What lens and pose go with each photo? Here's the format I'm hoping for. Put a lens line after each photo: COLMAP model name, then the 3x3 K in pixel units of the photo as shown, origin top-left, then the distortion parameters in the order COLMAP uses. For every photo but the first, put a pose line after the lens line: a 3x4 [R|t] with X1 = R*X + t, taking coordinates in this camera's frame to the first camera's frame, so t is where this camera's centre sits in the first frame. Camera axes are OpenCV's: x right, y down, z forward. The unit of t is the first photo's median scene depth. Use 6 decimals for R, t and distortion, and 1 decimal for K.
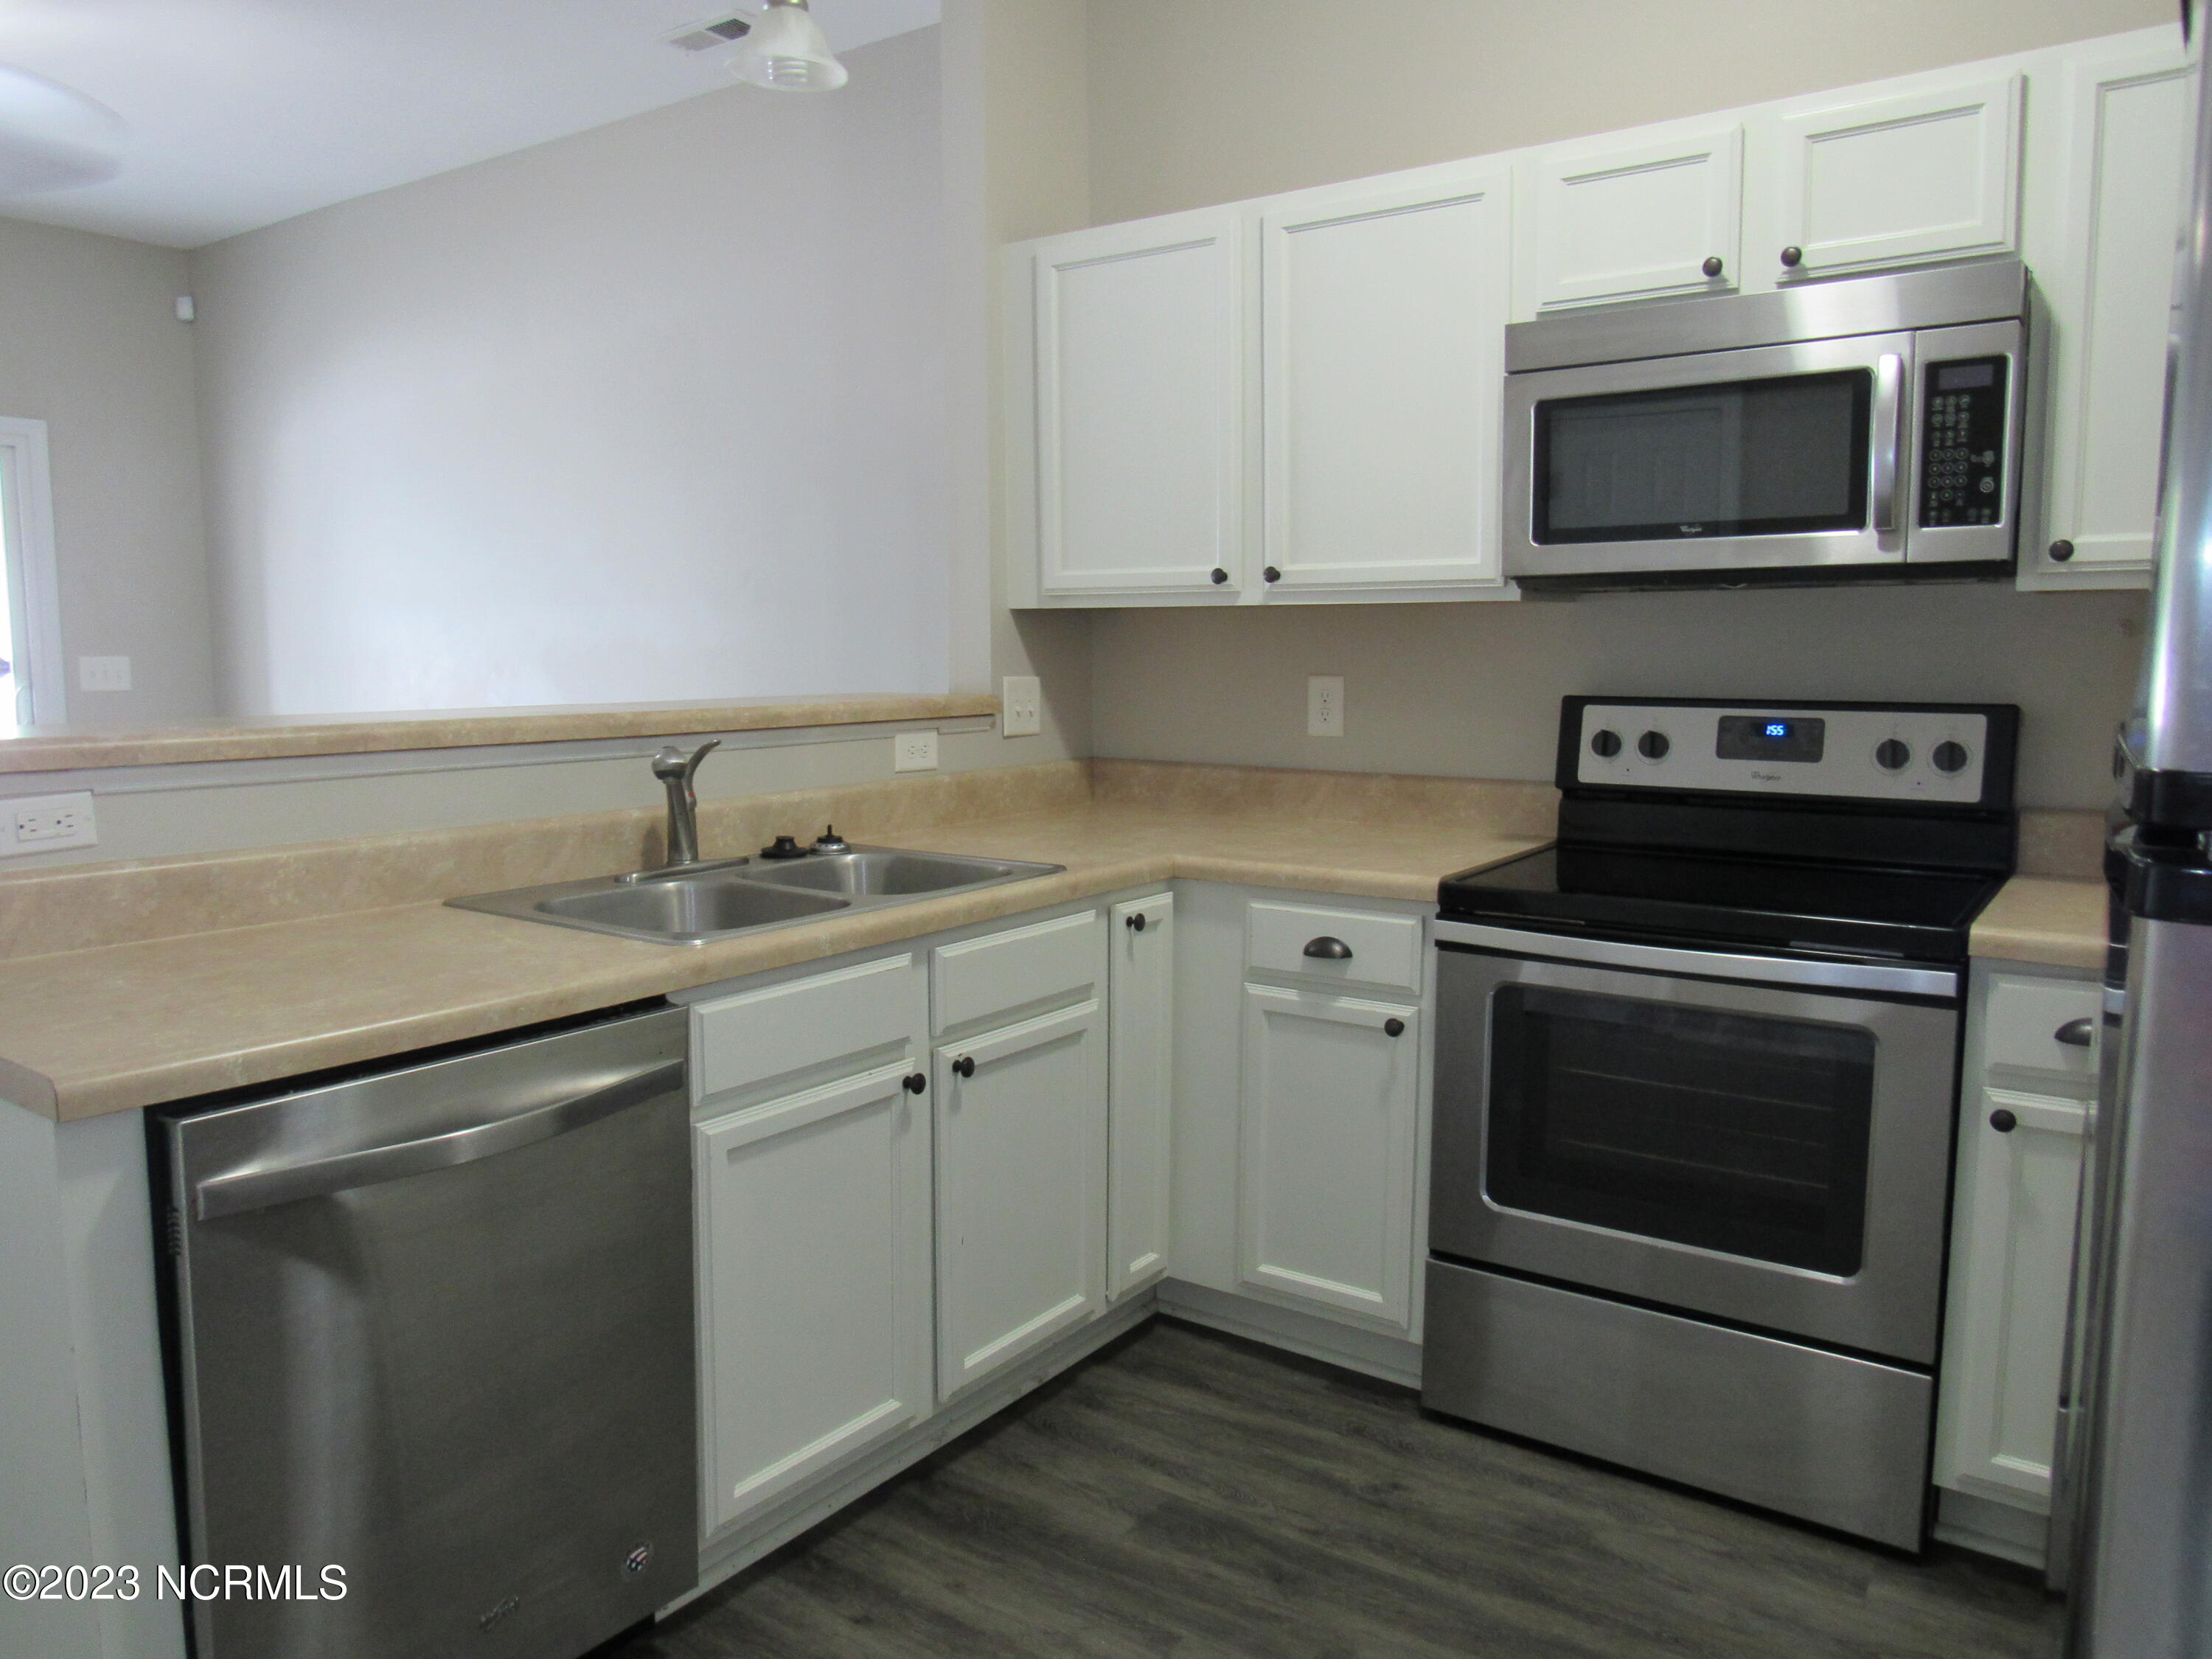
lens RADIAL K [[1565.8, 0, 1113.2], [0, 1565.8, 841.7], [0, 0, 1]] dist [-0.034998, 0.012485]
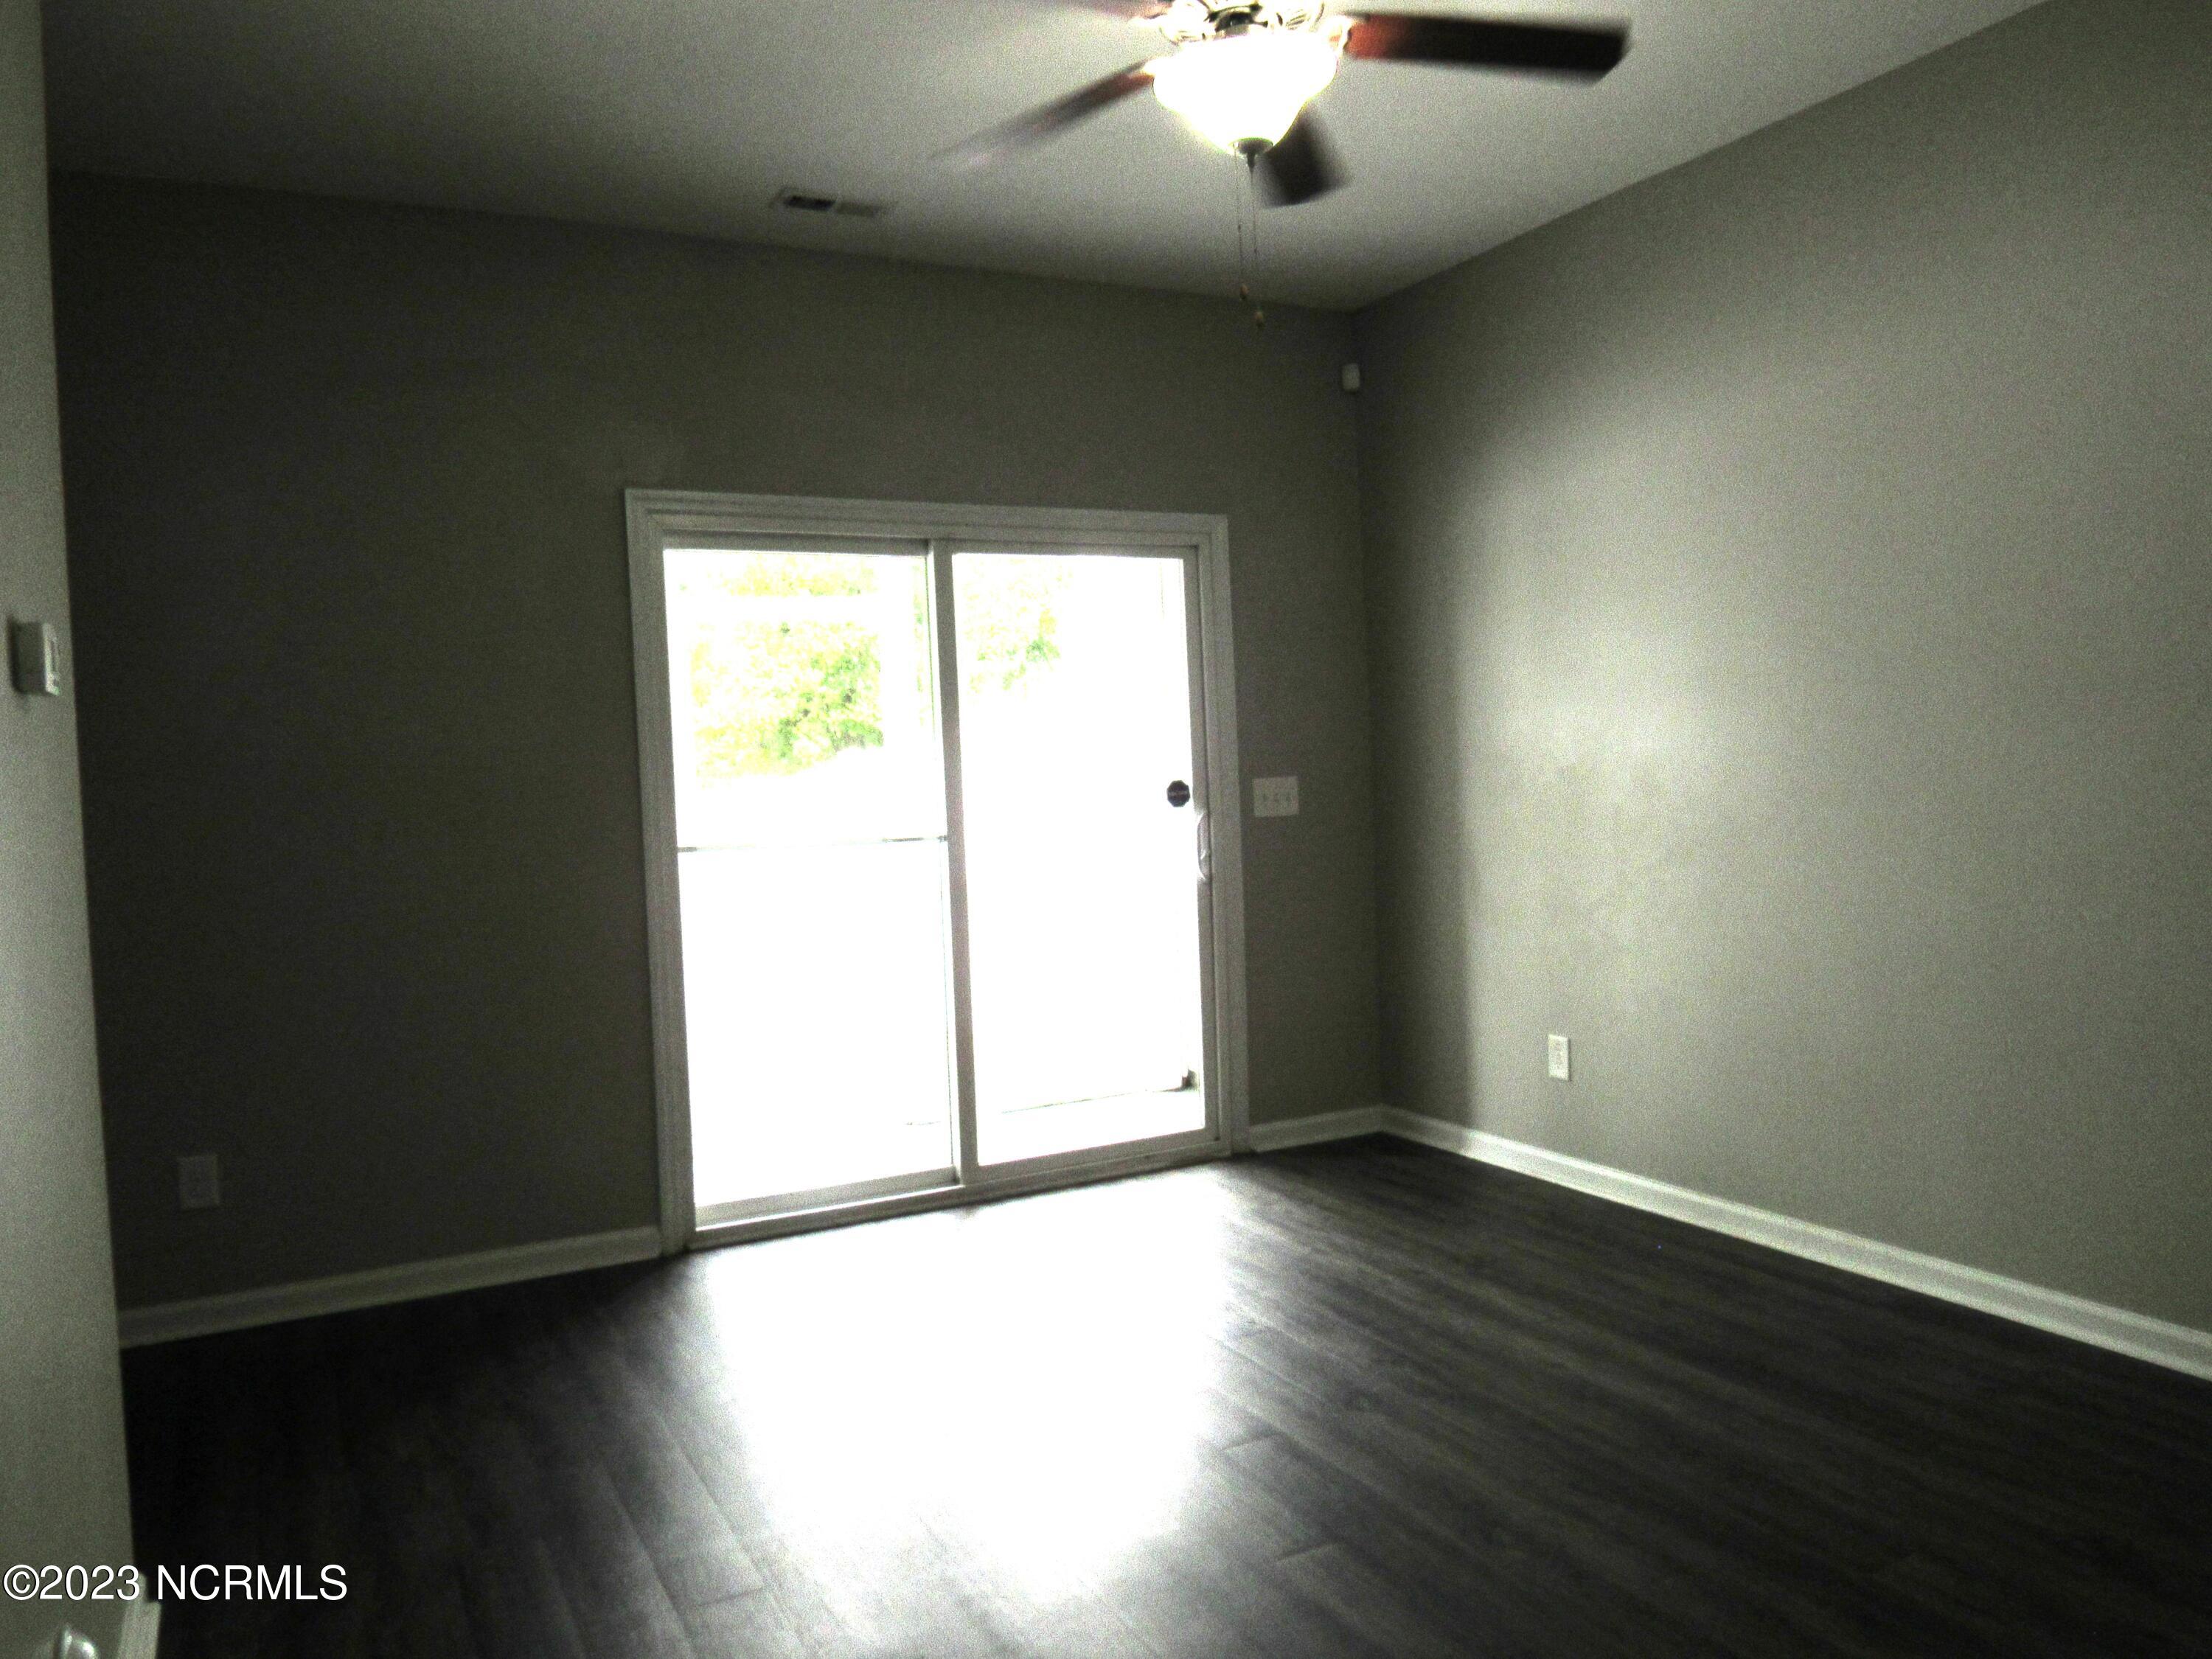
lens RADIAL K [[1581.0, 0, 1141.5], [0, 1581.0, 843.5], [0, 0, 1]] dist [-0.023216, 0.027653]
pose [[0.898419, -0.025053, -0.438424, -0.728058], [-0.004598, 0.997780, -0.066438, -0.048778], [0.439115, 0.061706, 0.896309, 0.365573]]
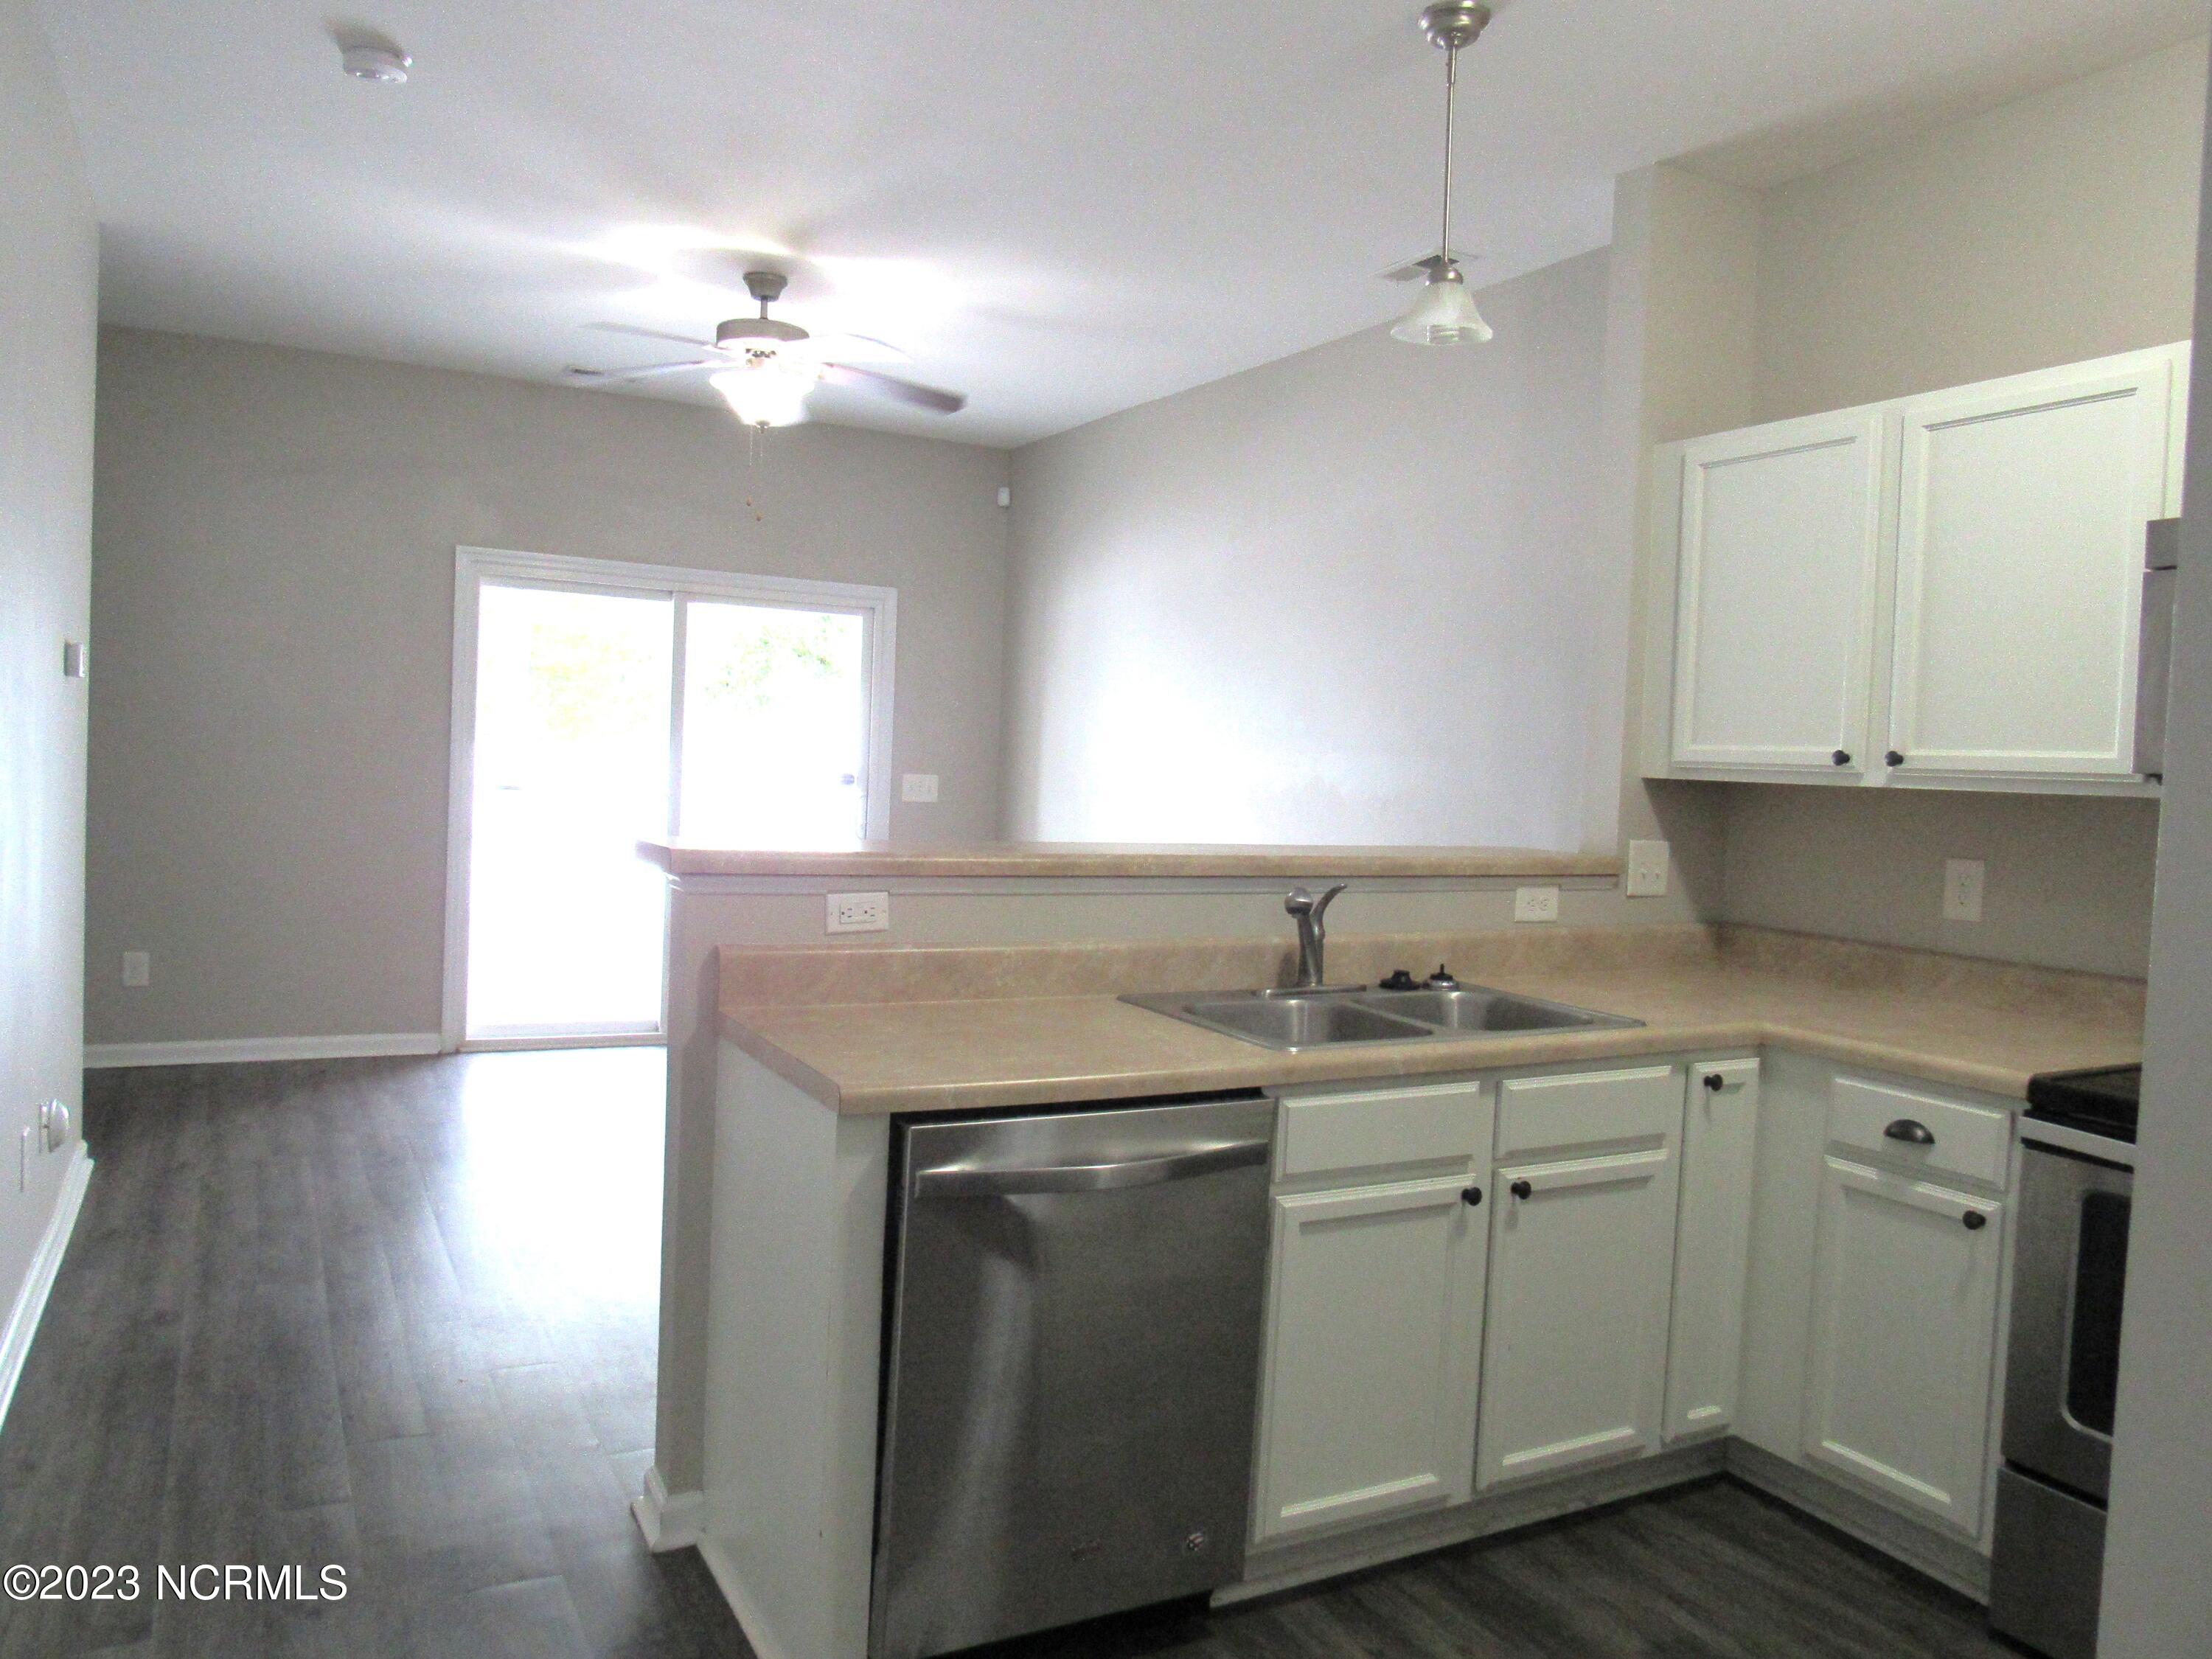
lens RADIAL K [[1581.0, 0, 1127.1], [0, 1581.0, 843.5], [0, 0, 1]] dist [-0.023216, 0.027653]
pose [[0.899633, 0.060004, -0.432505, 0.113518], [-0.095123, 0.993655, -0.060005, -0.007828], [0.426160, 0.095124, 0.899633, -0.151761]]
